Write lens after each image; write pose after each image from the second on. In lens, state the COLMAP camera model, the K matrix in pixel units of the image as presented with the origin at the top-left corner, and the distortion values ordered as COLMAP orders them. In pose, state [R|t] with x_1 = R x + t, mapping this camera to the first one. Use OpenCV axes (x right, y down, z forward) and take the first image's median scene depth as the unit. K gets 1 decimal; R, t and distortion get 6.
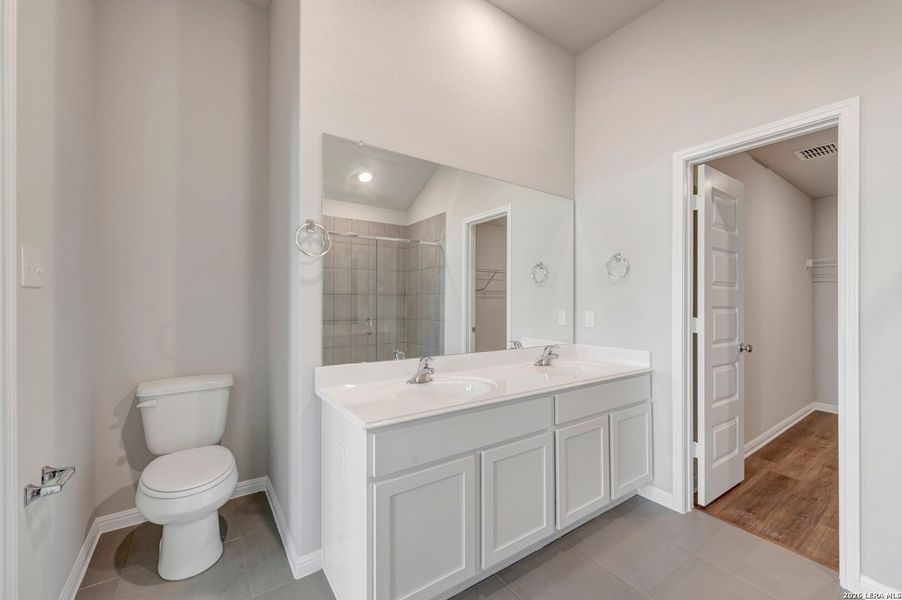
lens RADIAL K [[359.0, 0, 453.0], [0, 359.0, 301.6], [0, 0, 1]] dist [0.028449, 0.000155]
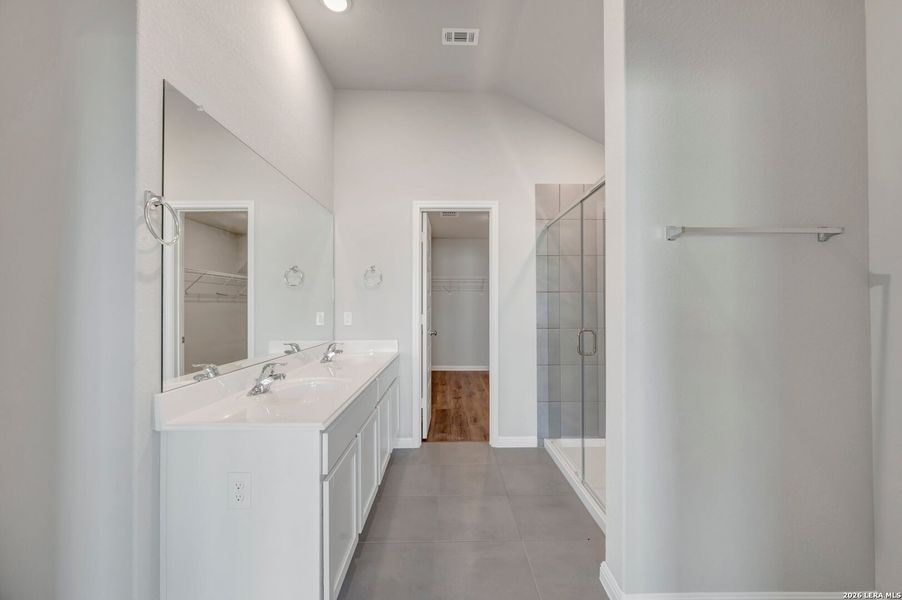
lens RADIAL K [[354.3, 0, 452.1], [0, 354.3, 300.4], [0, 0, 1]] dist [-0.000645, 0.000237]
pose [[0.570279, 0.002443, 0.821448, -0.432100], [0.010821, 0.999886, -0.010485, 0.004852], [-0.821380, 0.014868, 0.570187, 0.069436]]
